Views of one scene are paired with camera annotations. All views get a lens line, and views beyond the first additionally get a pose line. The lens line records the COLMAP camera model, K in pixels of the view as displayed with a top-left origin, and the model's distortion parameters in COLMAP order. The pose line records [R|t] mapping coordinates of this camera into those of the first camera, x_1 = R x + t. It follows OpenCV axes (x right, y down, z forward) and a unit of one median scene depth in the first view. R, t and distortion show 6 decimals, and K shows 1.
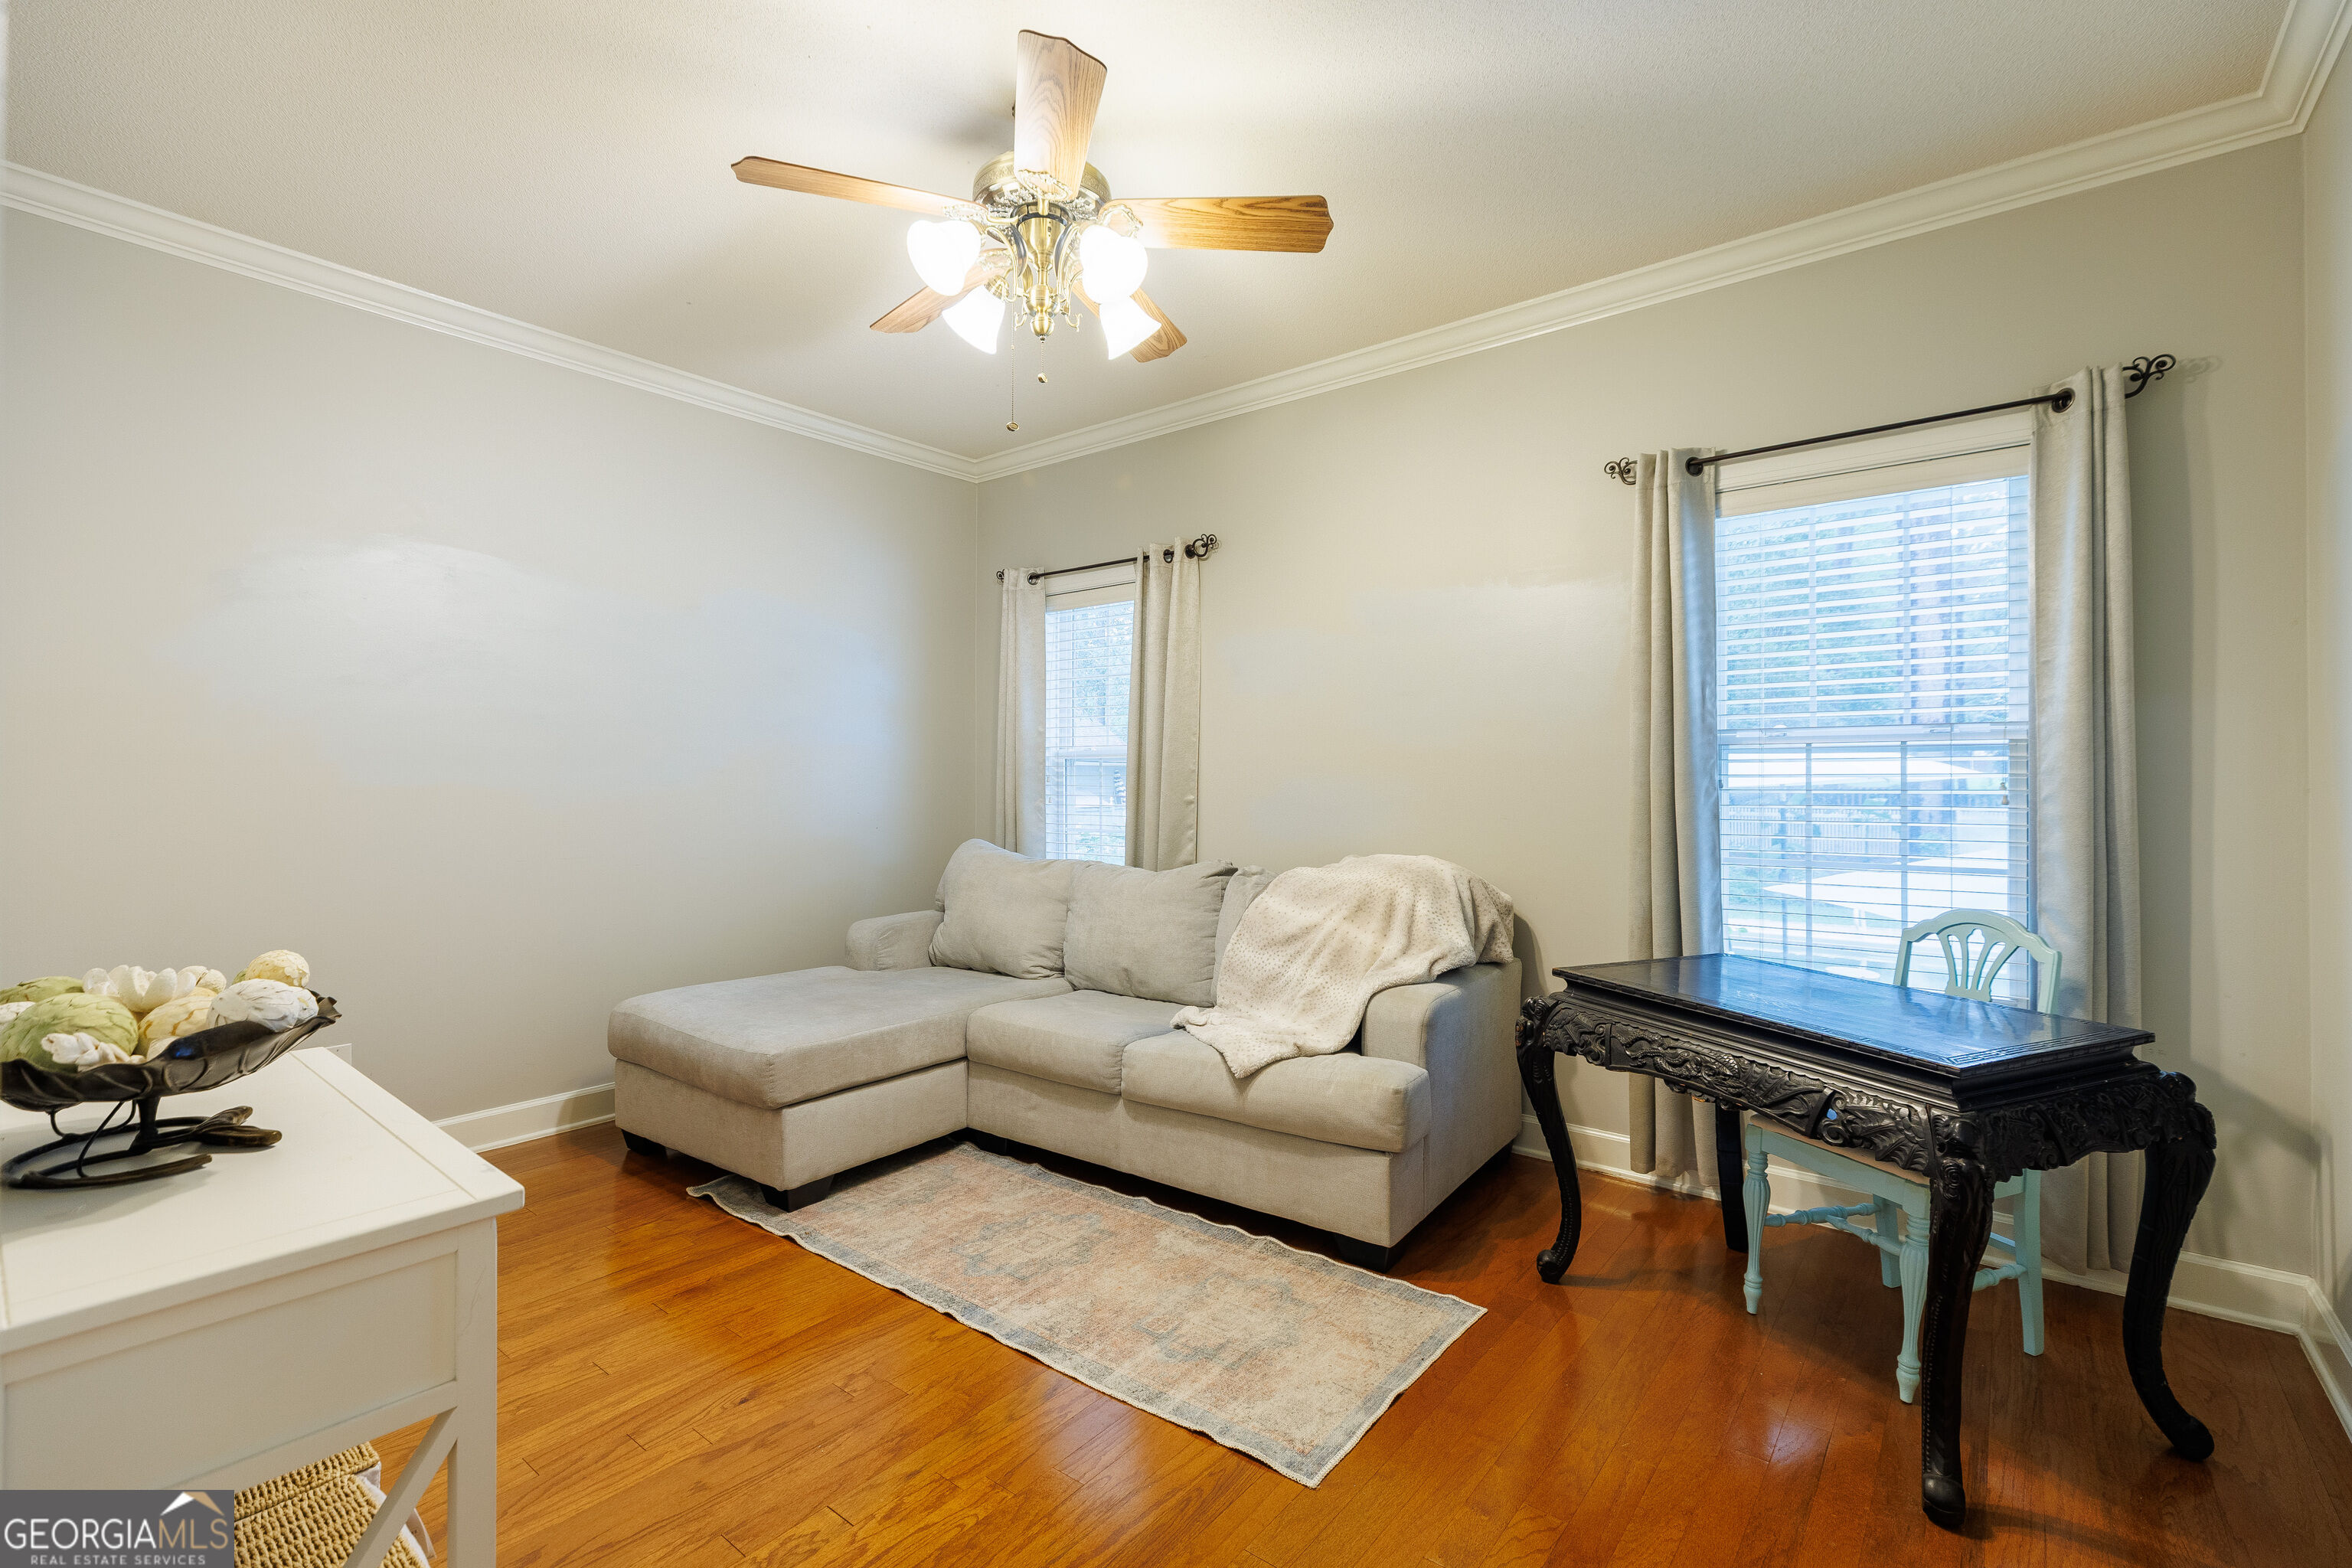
lens RADIAL K [[1036.7, 0, 1172.2], [0, 1036.7, 783.2], [0, 0, 1]] dist [0.004487, -0.000196]
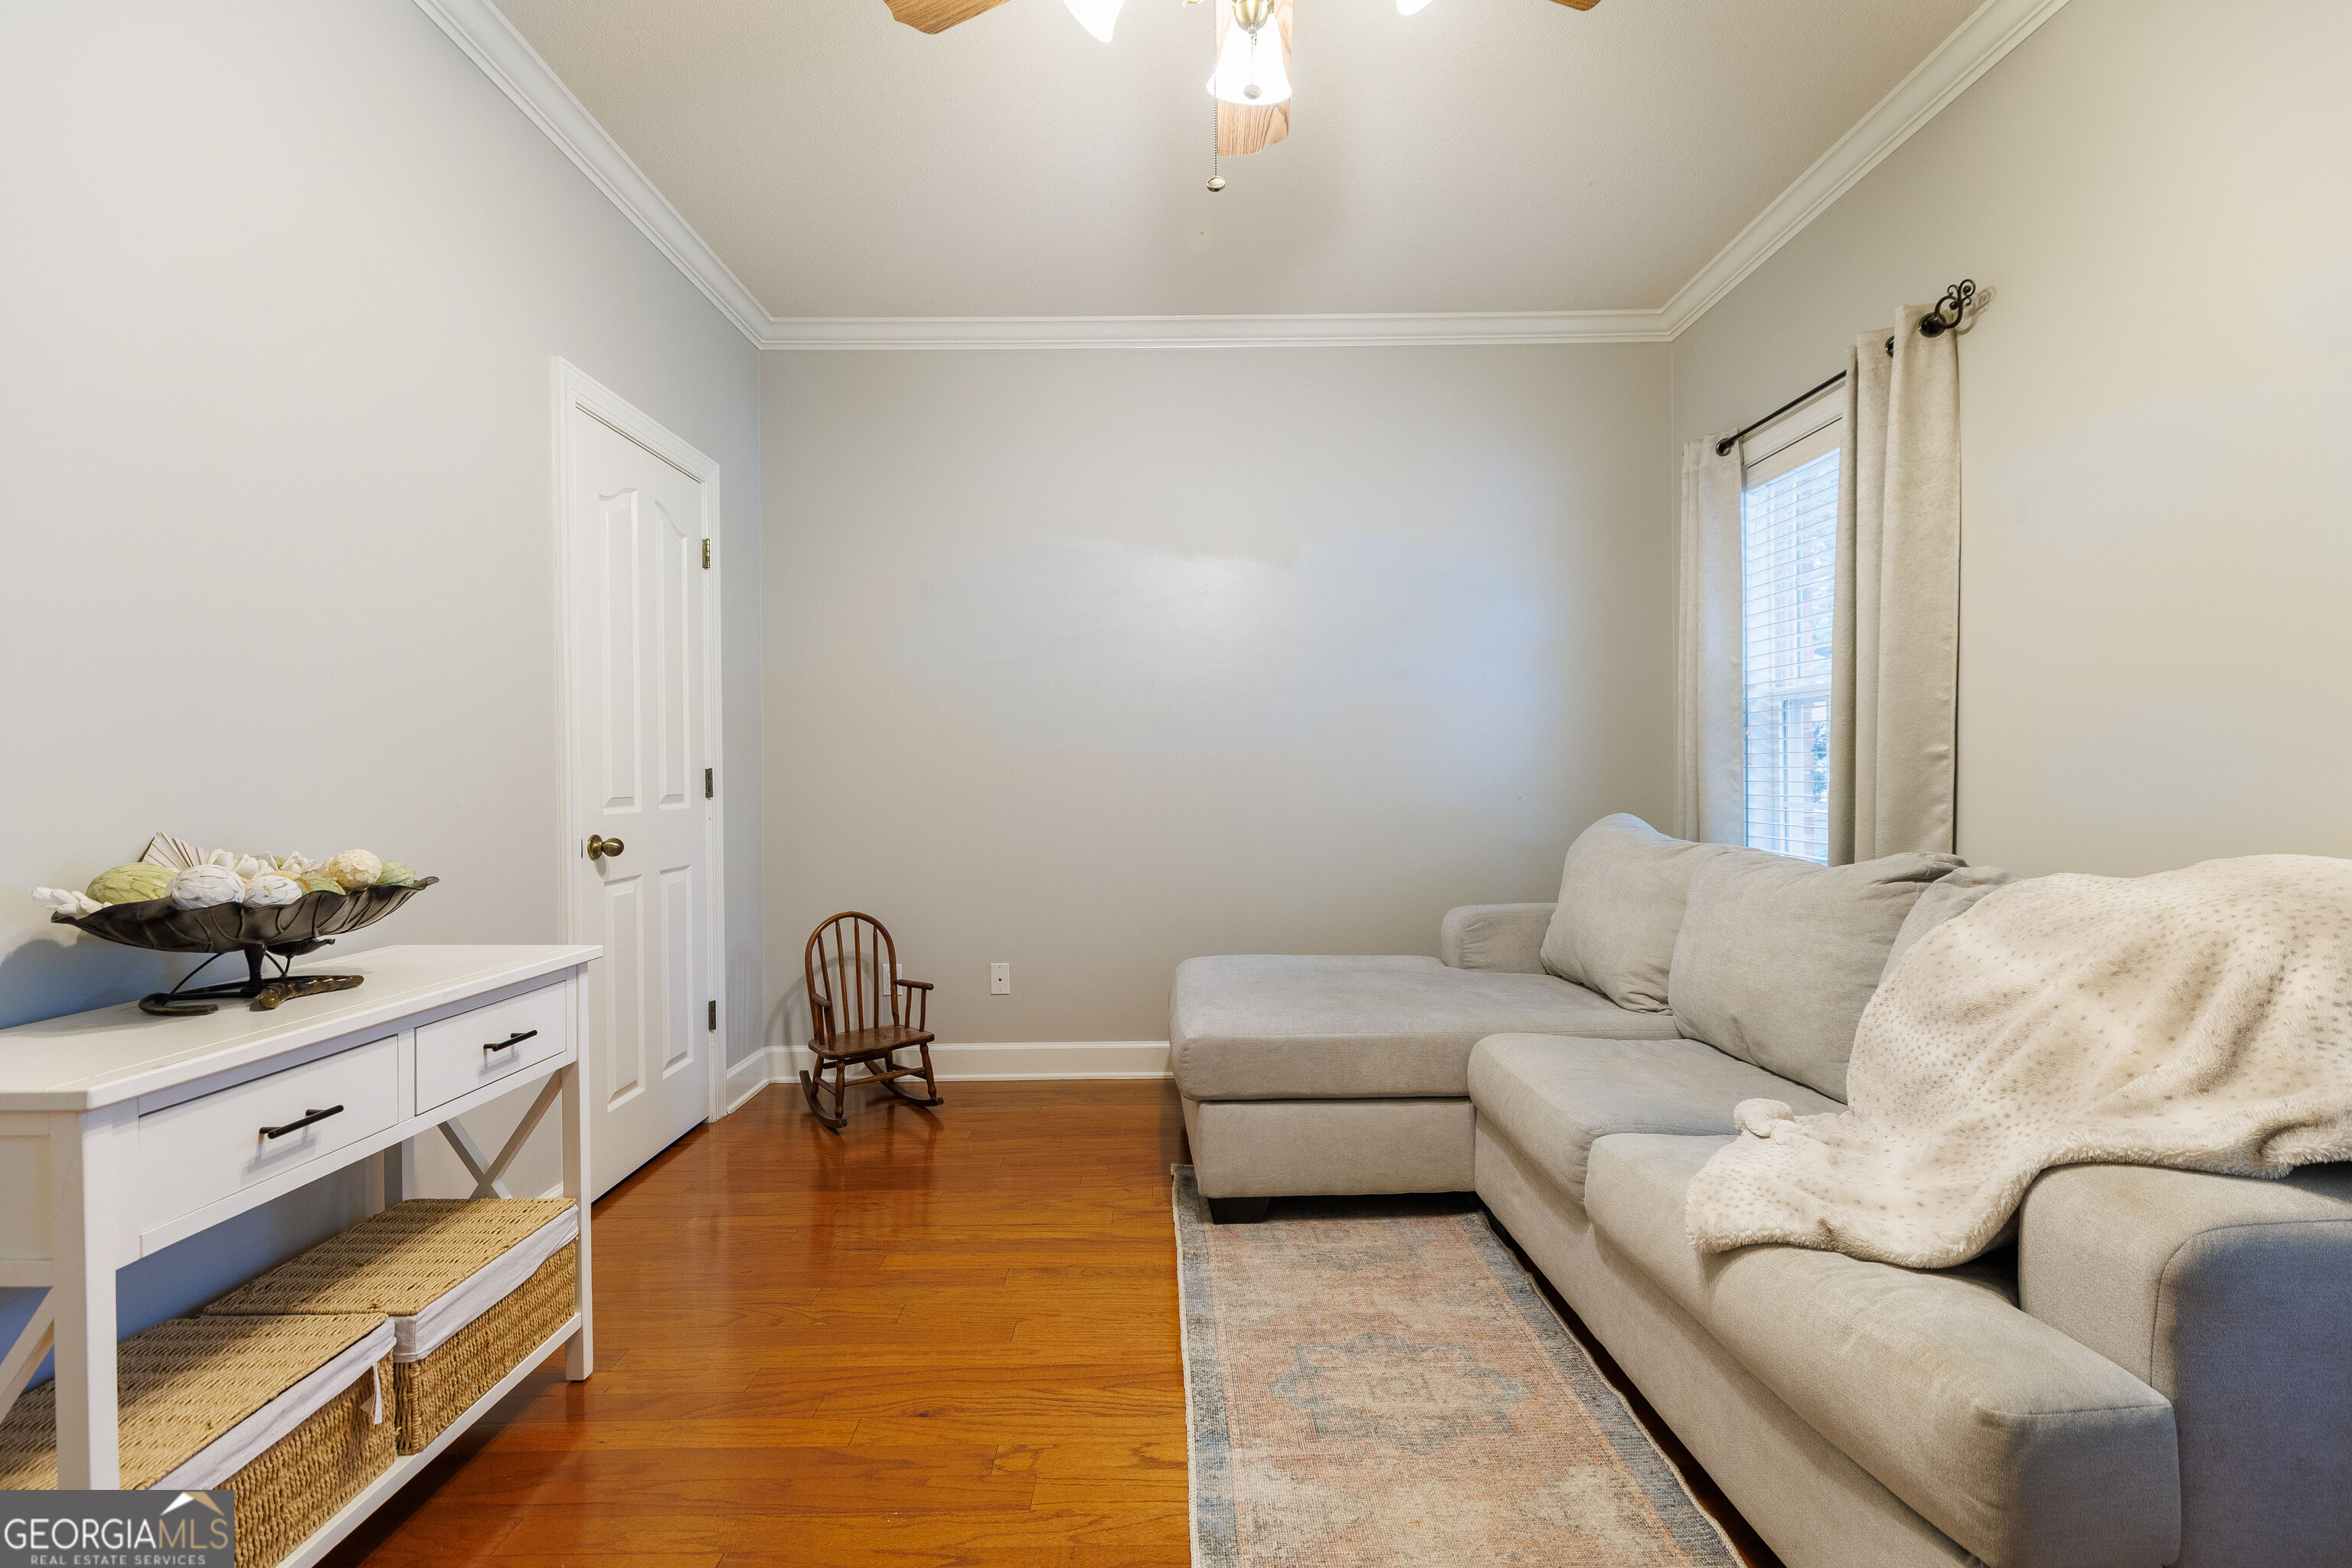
lens RADIAL K [[1036.7, 0, 1171.8], [0, 1036.7, 778.7], [0, 0, 1]] dist [0.004487, -0.000196]
pose [[0.634728, -0.001446, -0.772734, 0.263639], [0.005593, 0.999981, 0.002723, 0.035877], [0.772715, -0.006050, 0.634724, 0.398826]]
